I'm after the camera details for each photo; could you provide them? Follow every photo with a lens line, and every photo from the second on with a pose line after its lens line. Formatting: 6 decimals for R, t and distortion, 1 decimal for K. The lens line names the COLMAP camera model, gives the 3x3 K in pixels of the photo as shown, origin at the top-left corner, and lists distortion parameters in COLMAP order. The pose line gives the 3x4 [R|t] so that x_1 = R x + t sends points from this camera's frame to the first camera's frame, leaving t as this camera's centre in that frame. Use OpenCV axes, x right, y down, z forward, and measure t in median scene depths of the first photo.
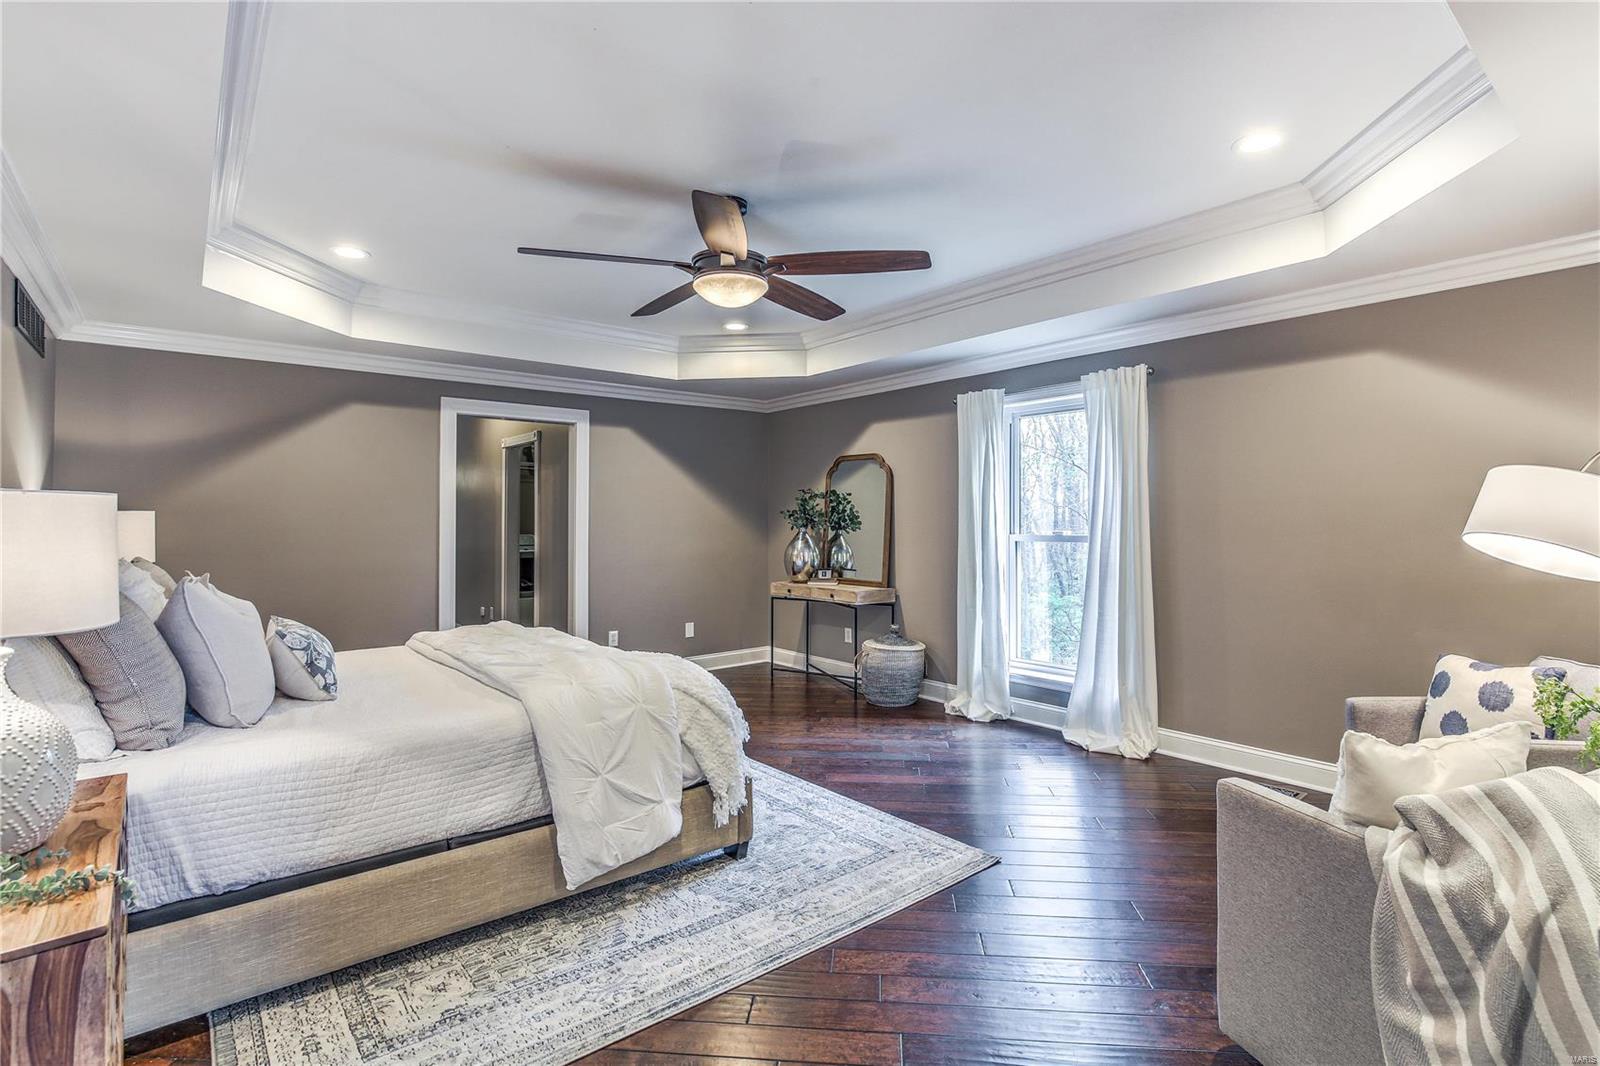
lens RADIAL K [[743.7, 0, 799.1], [0, 743.7, 525.9], [0, 0, 1]] dist [-0.003408, 0.002629]
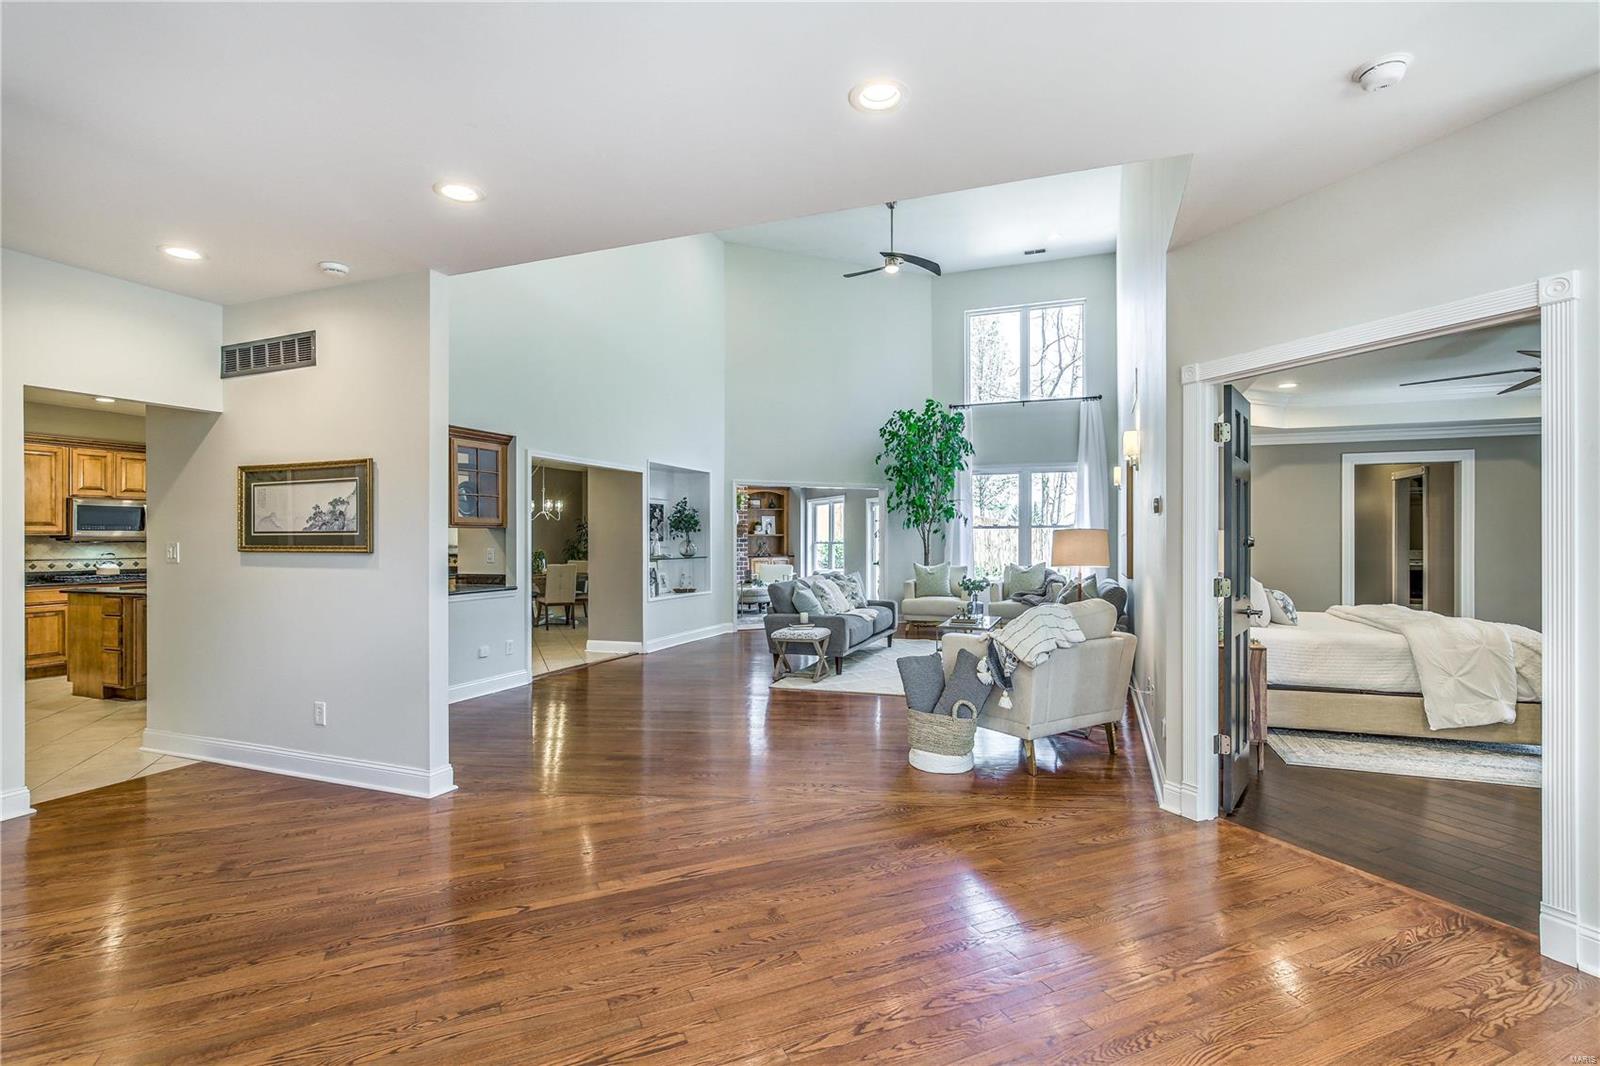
lens RADIAL K [[743.7, 0, 814.0], [0, 743.7, 538.6], [0, 0, 1]] dist [-0.003408, 0.002629]
pose [[0.506627, 0.002632, -0.862161, 0.480916], [-0.006253, 0.999980, -0.000622, -0.000023], [0.862143, 0.005706, 0.506634, -1.215707]]
